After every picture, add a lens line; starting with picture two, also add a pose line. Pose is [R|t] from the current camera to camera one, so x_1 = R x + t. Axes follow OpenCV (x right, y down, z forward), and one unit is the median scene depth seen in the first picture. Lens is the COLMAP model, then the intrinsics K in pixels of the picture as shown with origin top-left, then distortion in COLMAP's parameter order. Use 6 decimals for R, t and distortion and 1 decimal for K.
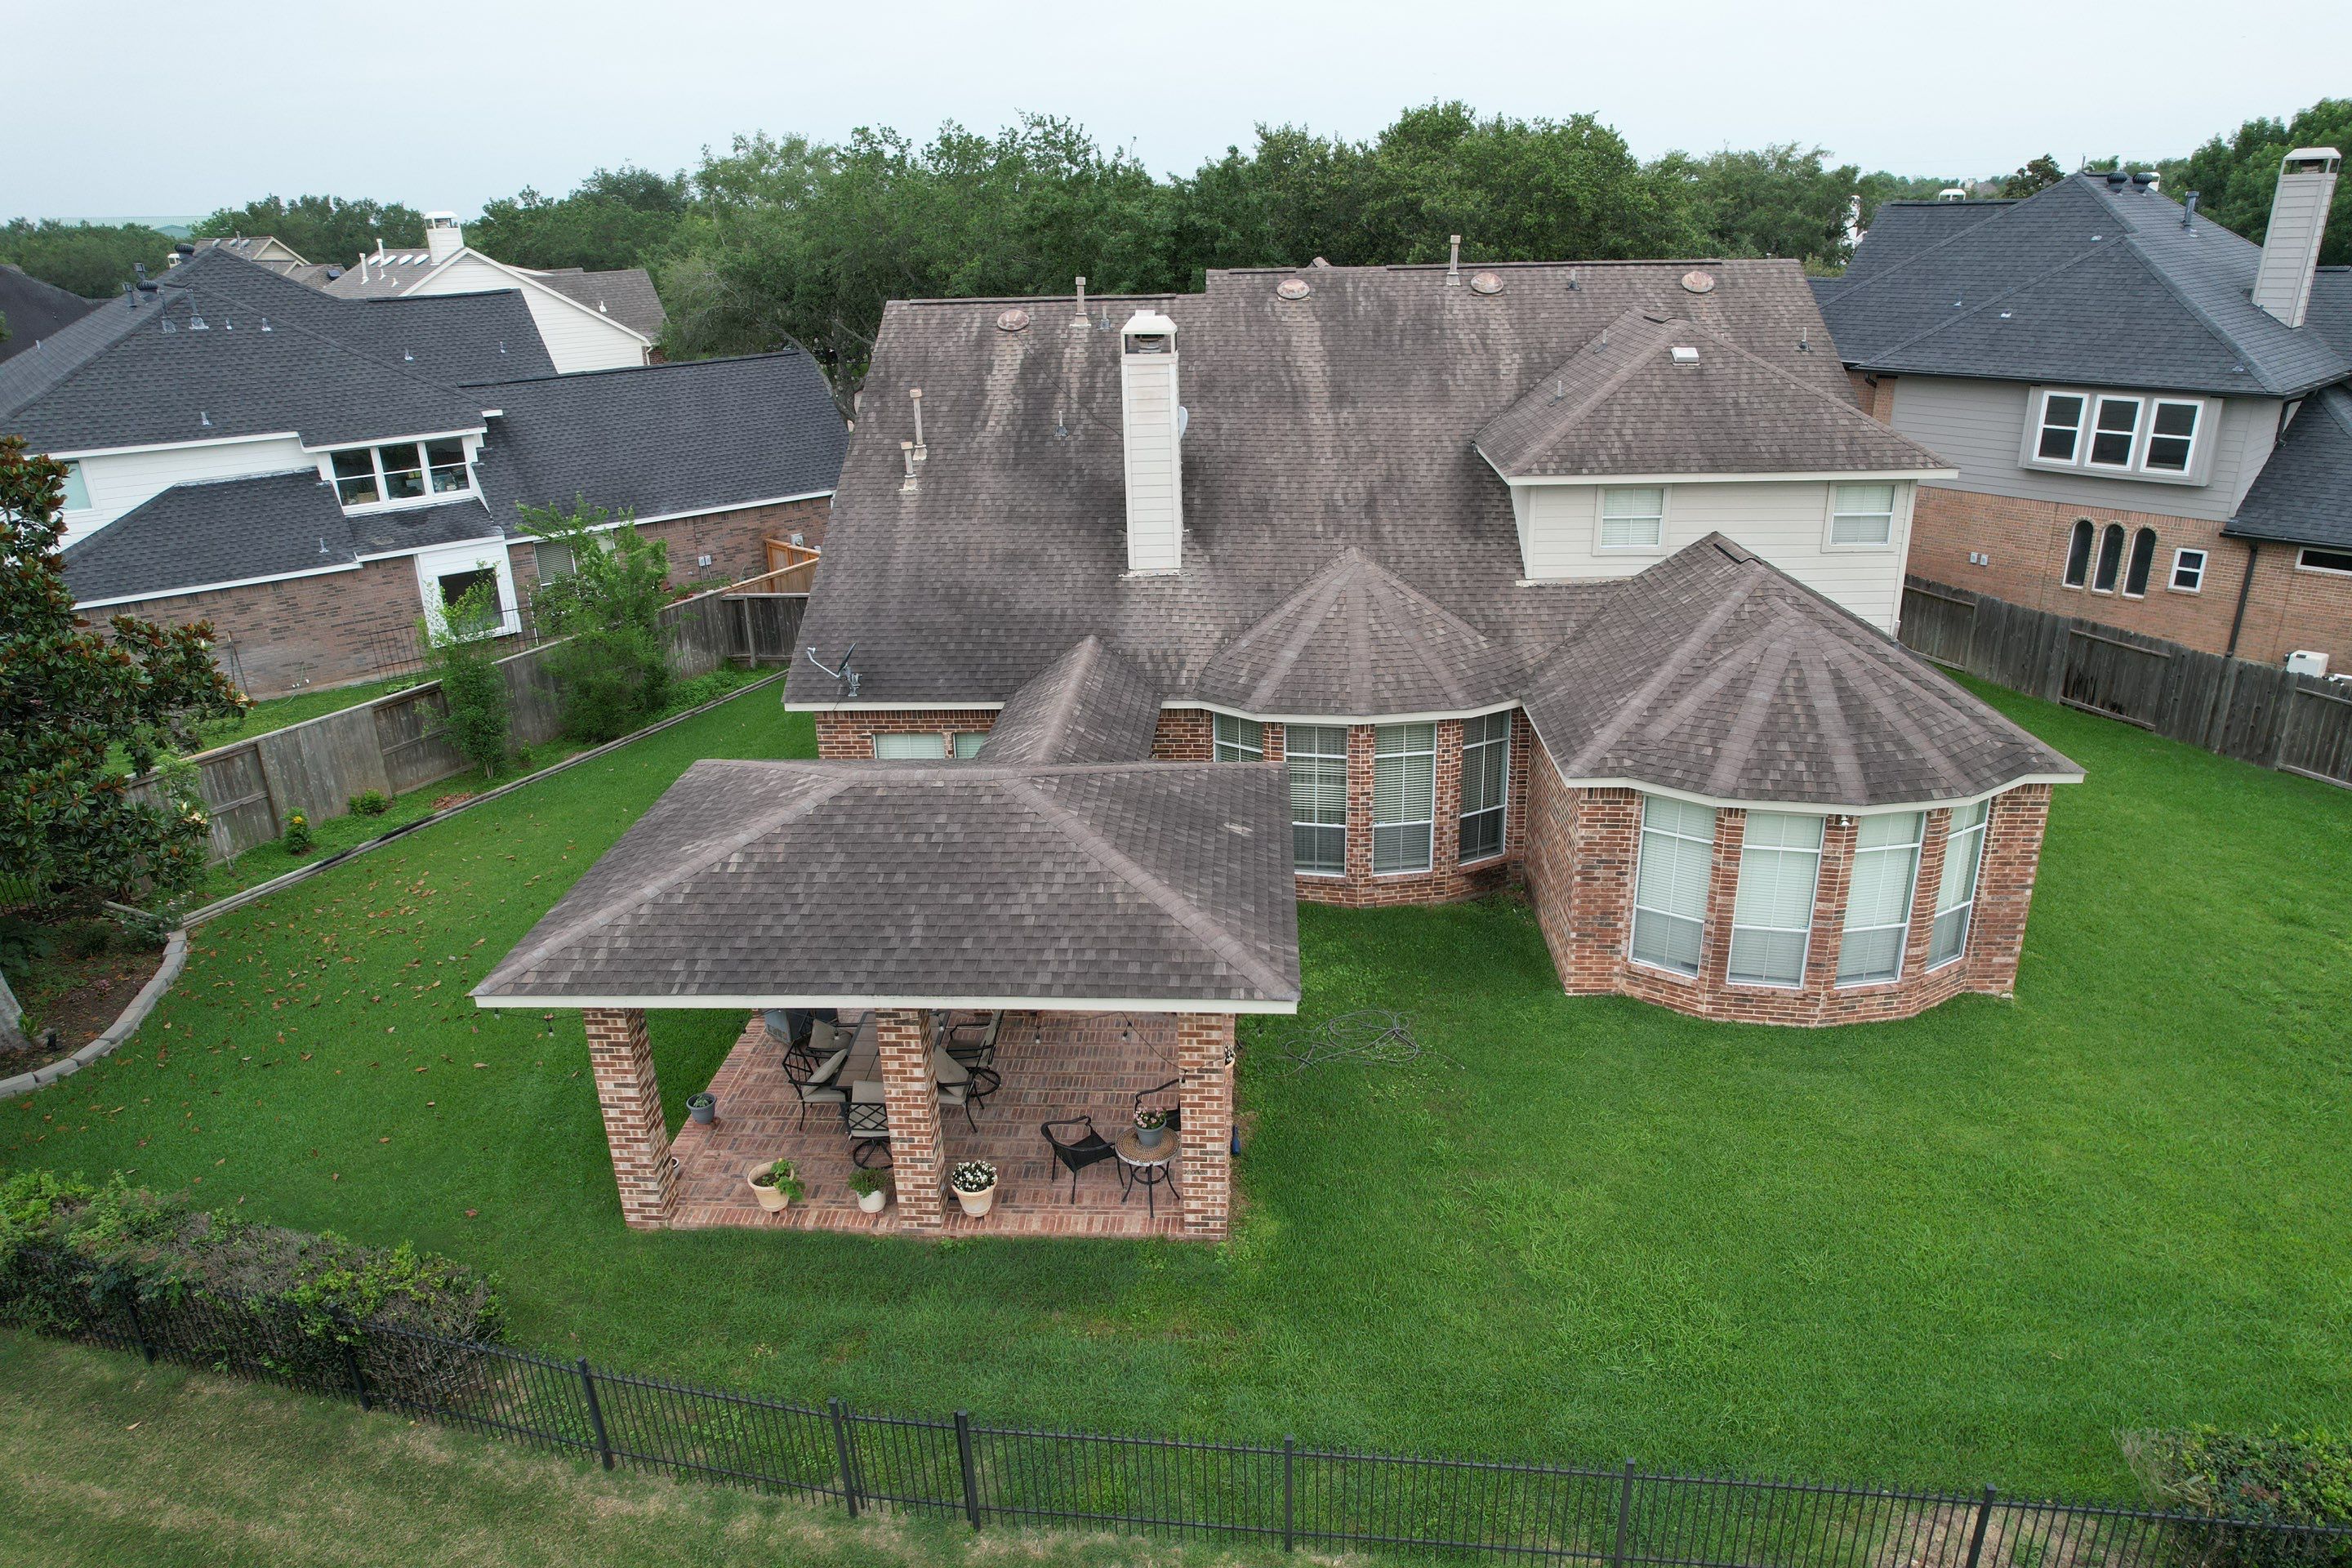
lens RADIAL K [[1497.3, 0, 1183.0], [0, 1497.3, 789.3], [0, 0, 1]] dist [-0.077831, 0.070676]
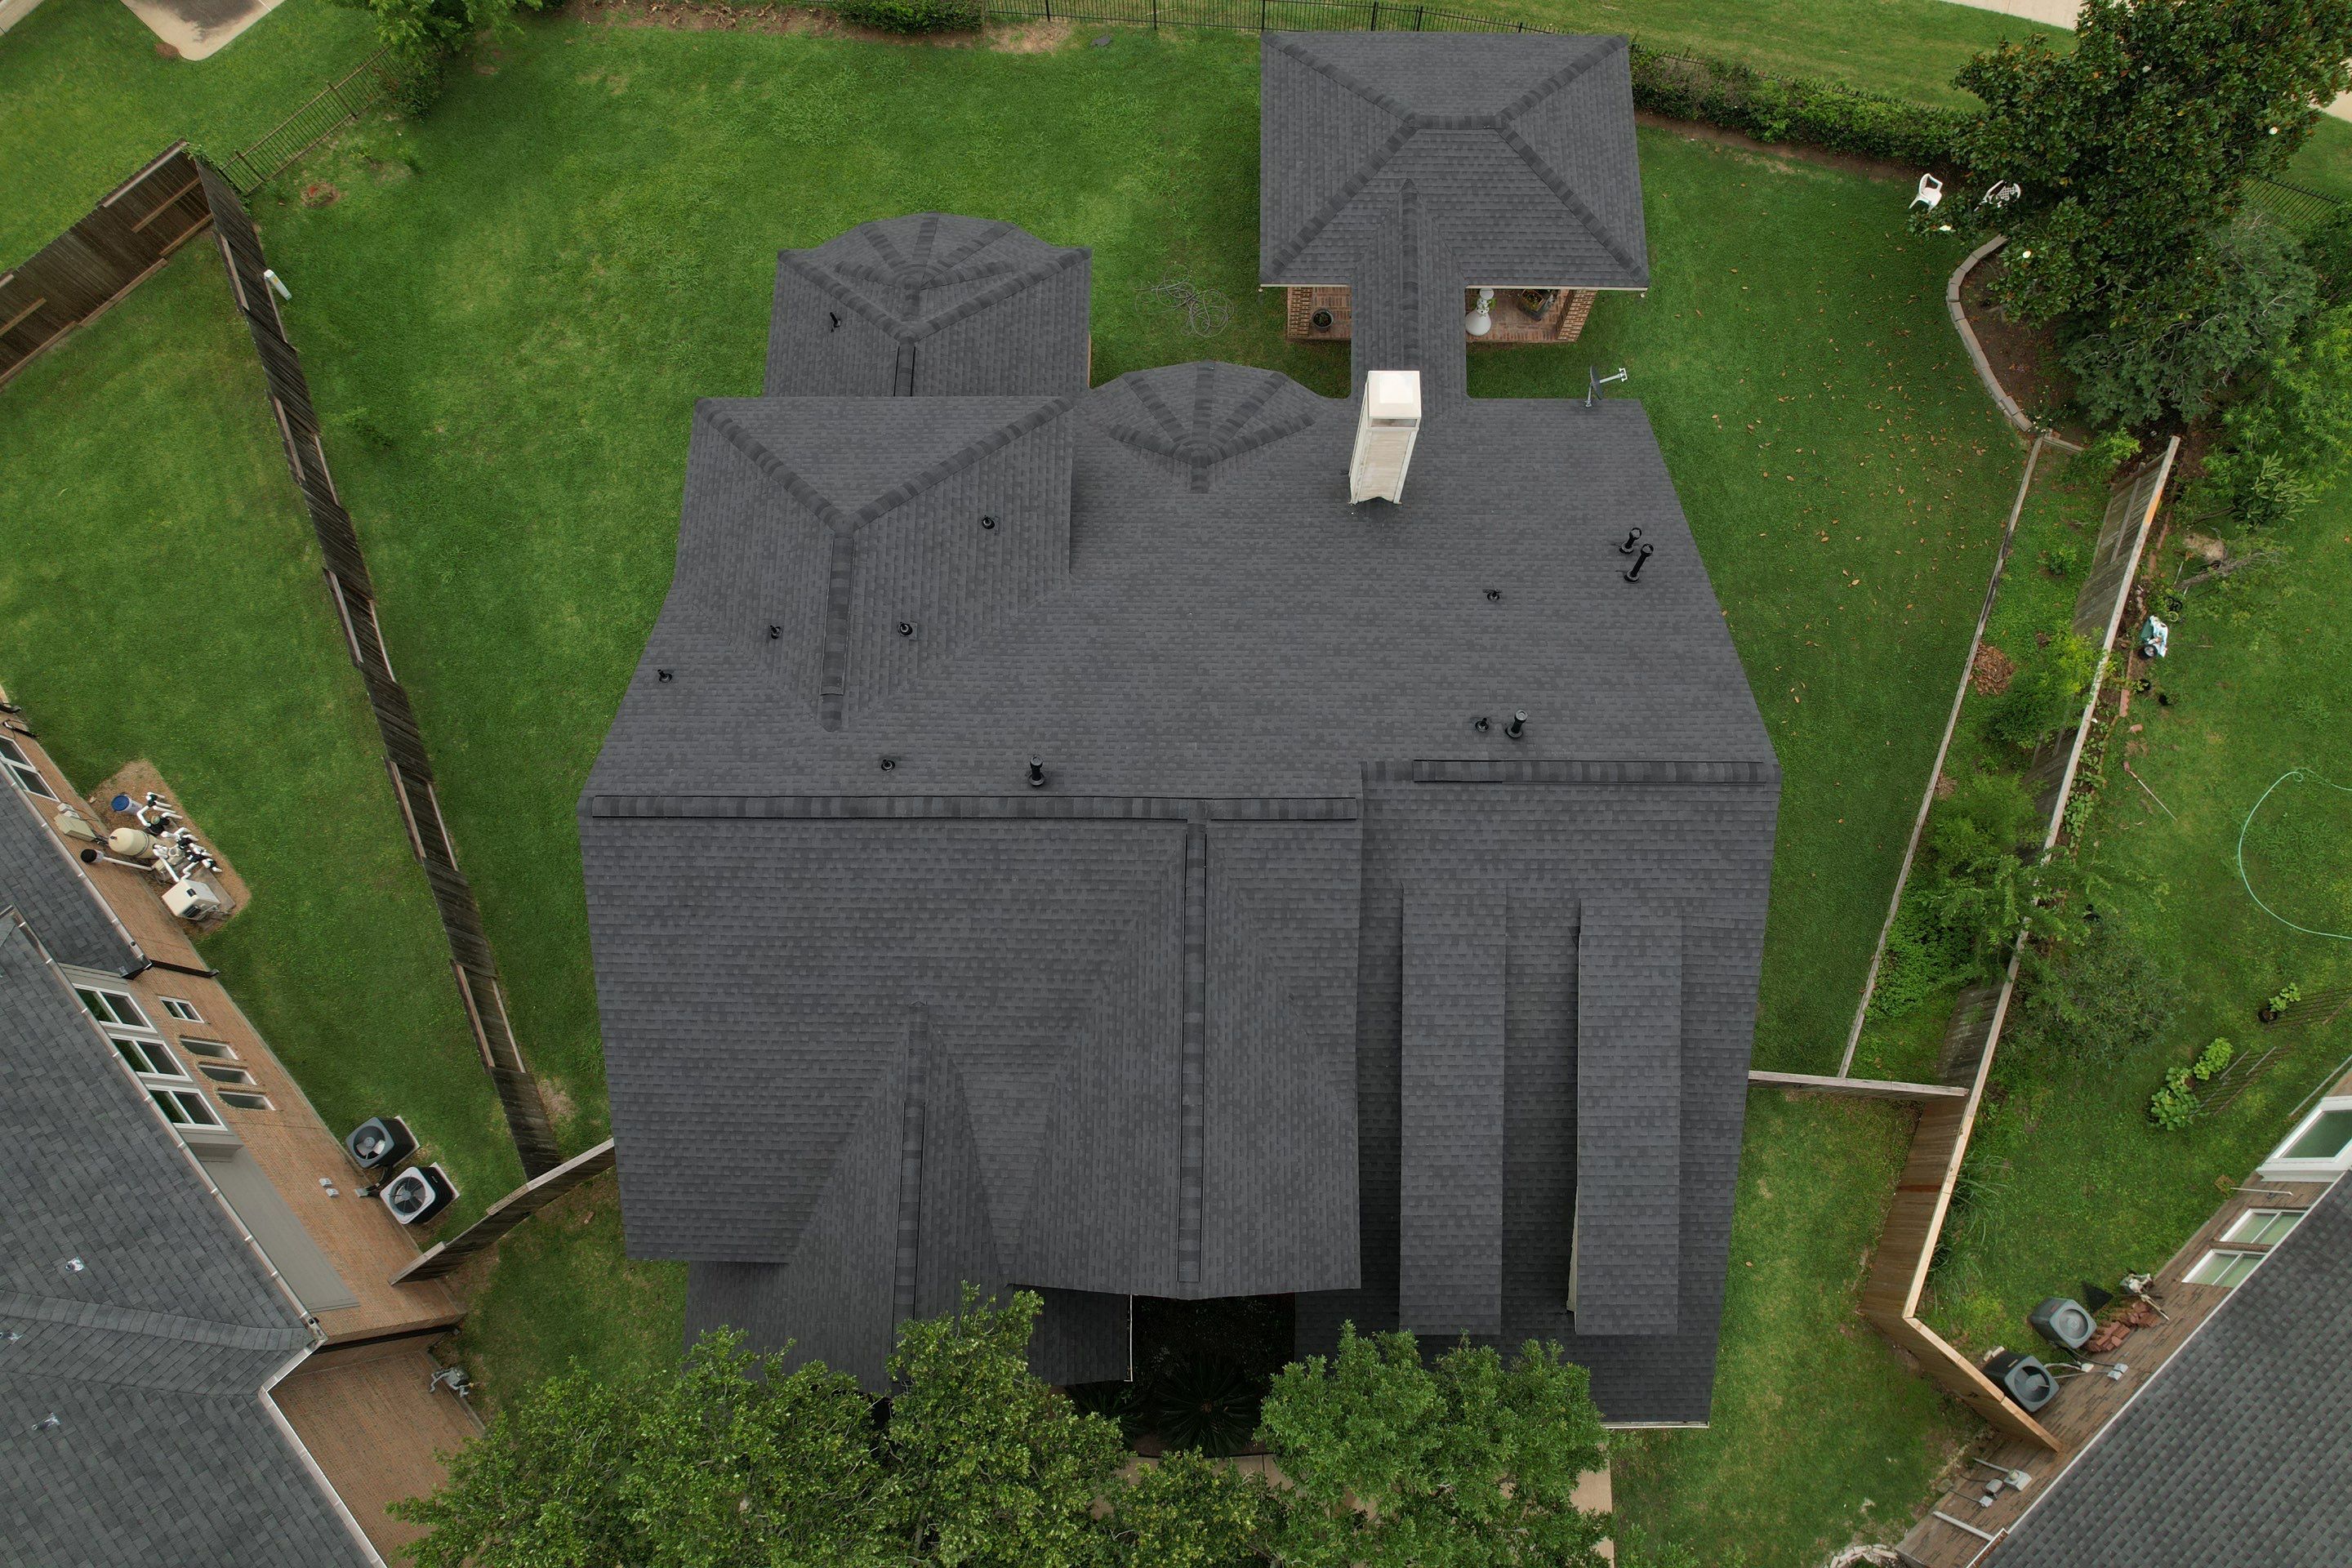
lens RADIAL K [[1497.3, 0, 1193.0], [0, 1497.3, 785.9], [0, 0, 1]] dist [-0.077831, 0.070676]
pose [[-0.998629, 0.042660, 0.030340, 0.069472], [0.025556, -0.108520, 0.993766, -0.968195], [0.045687, 0.993178, 0.107281, 0.810433]]
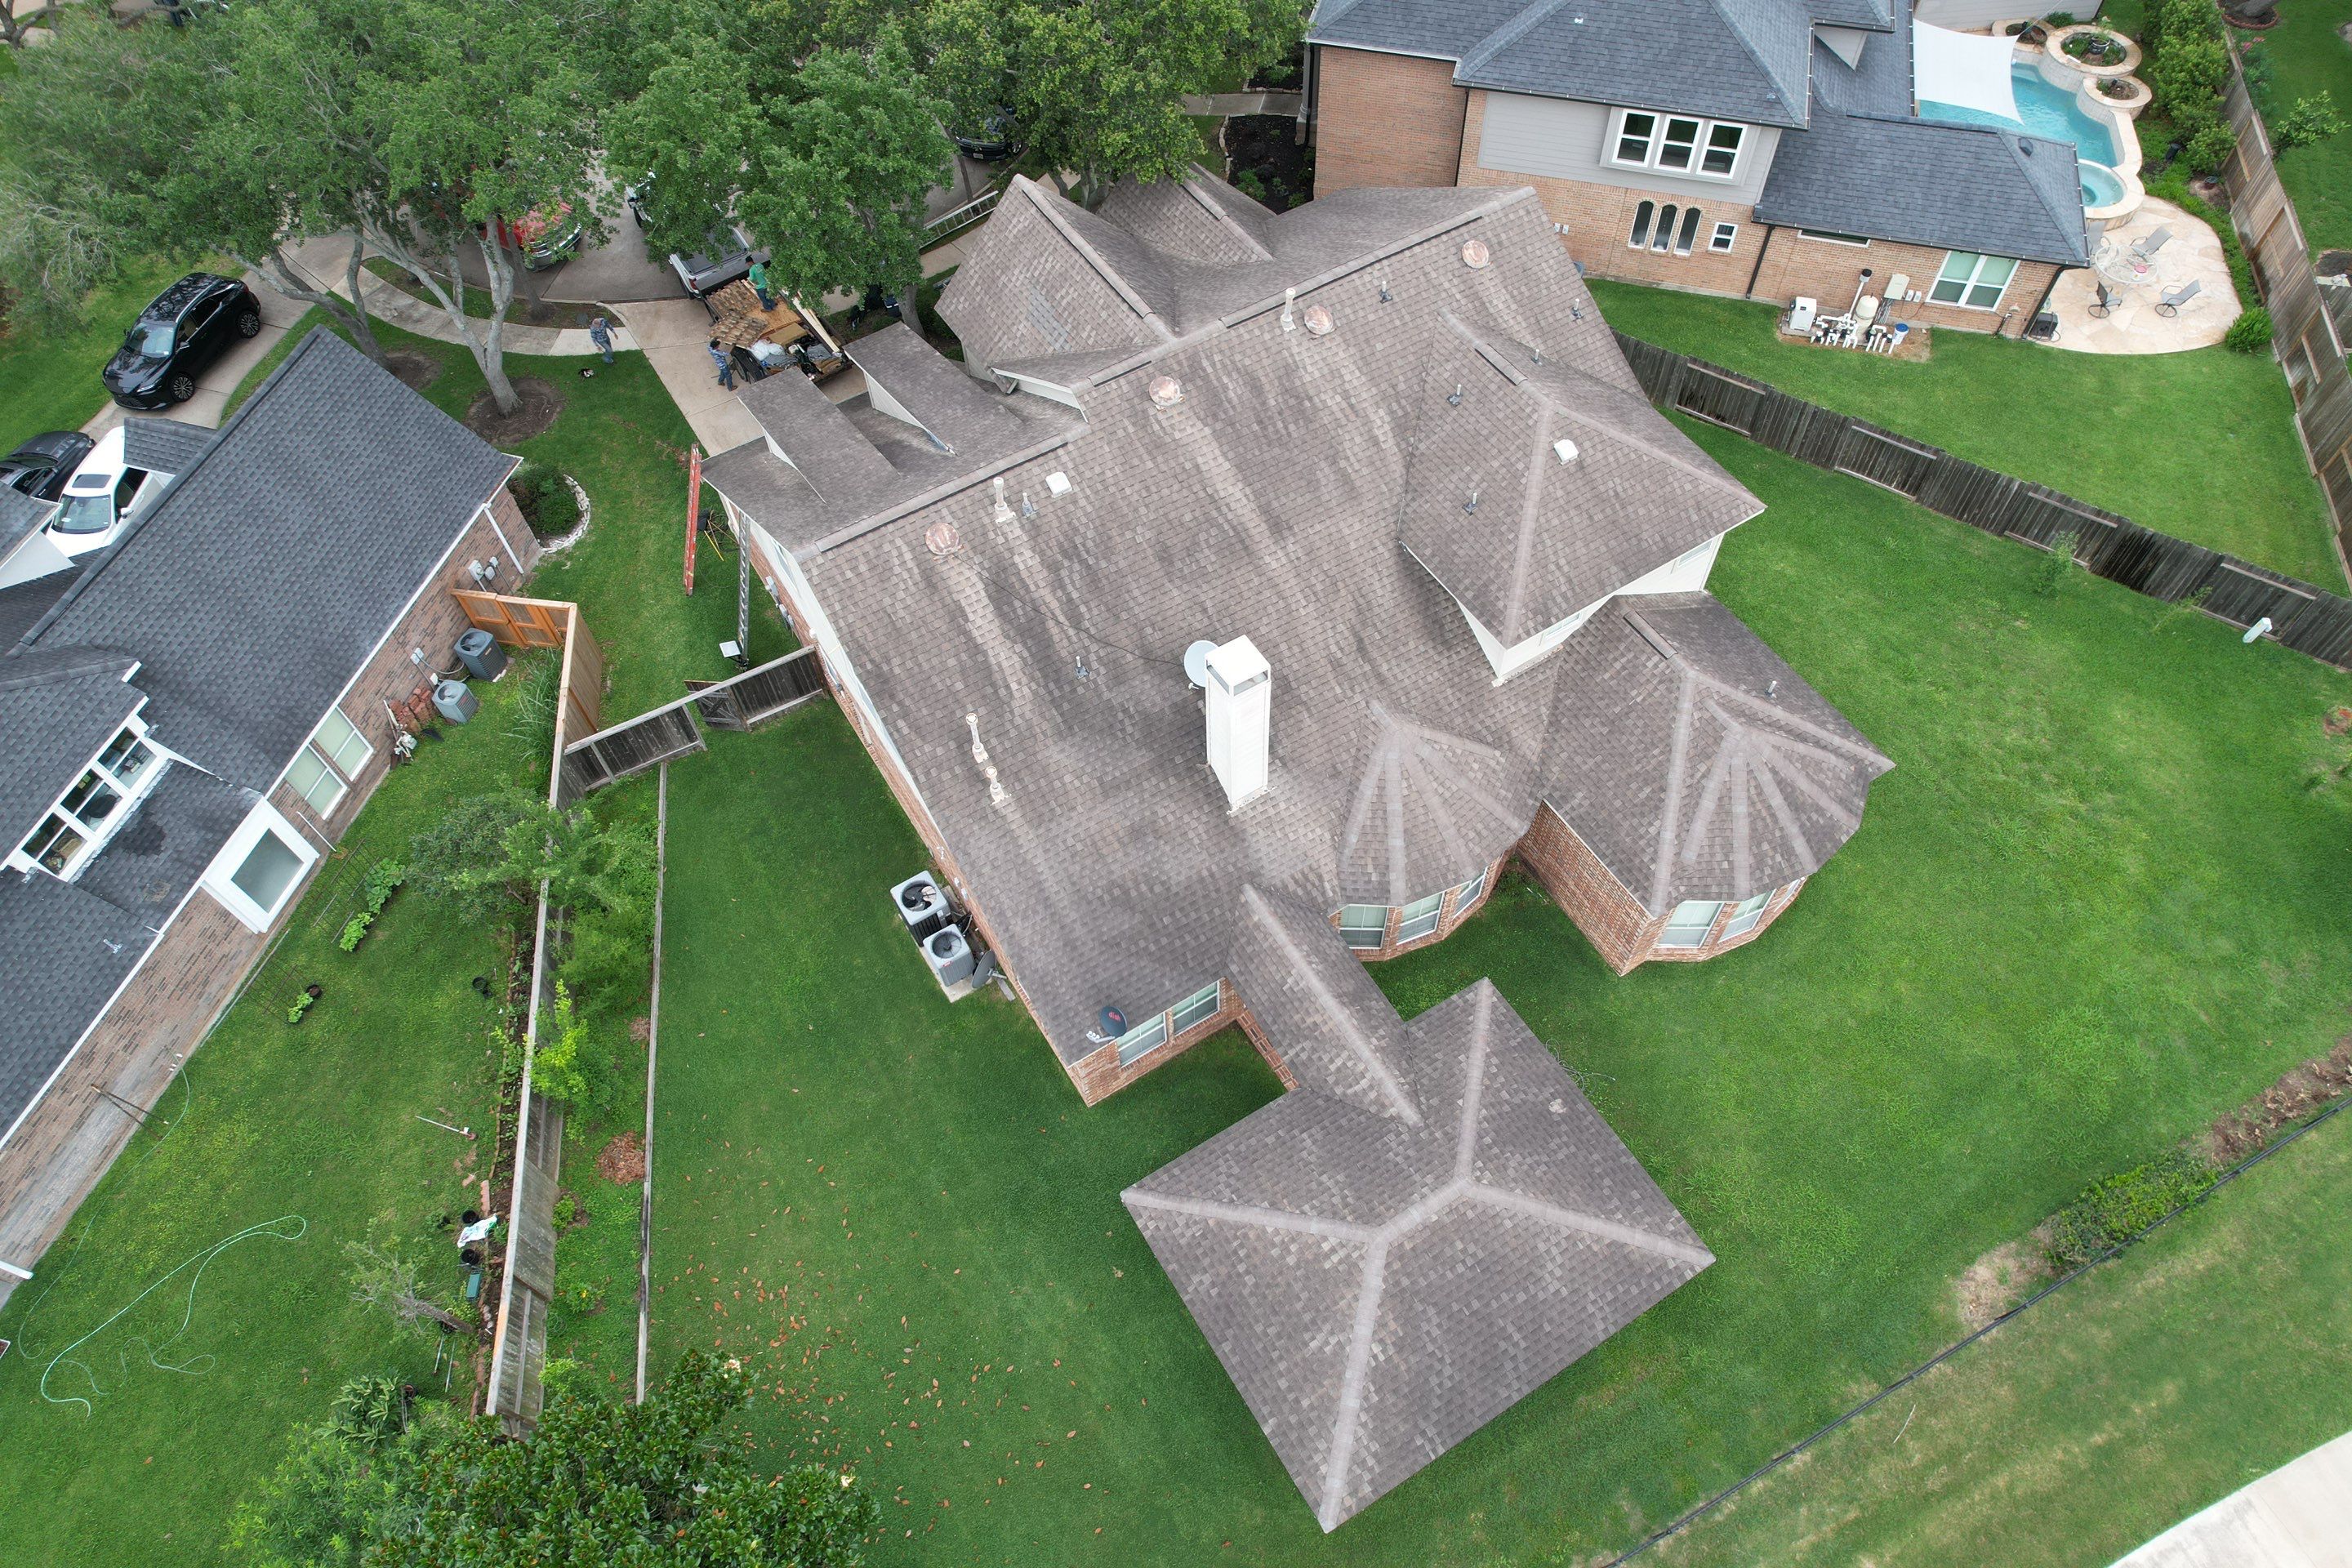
lens RADIAL K [[1497.3, 0, 1186.0], [0, 1497.3, 784.9], [0, 0, 1]] dist [-0.077831, 0.070676]
pose [[0.825259, -0.469049, 0.314547, -0.317853], [0.211746, 0.773317, 0.597616, -0.644315], [-0.523556, -0.426584, 0.737506, 0.105400]]
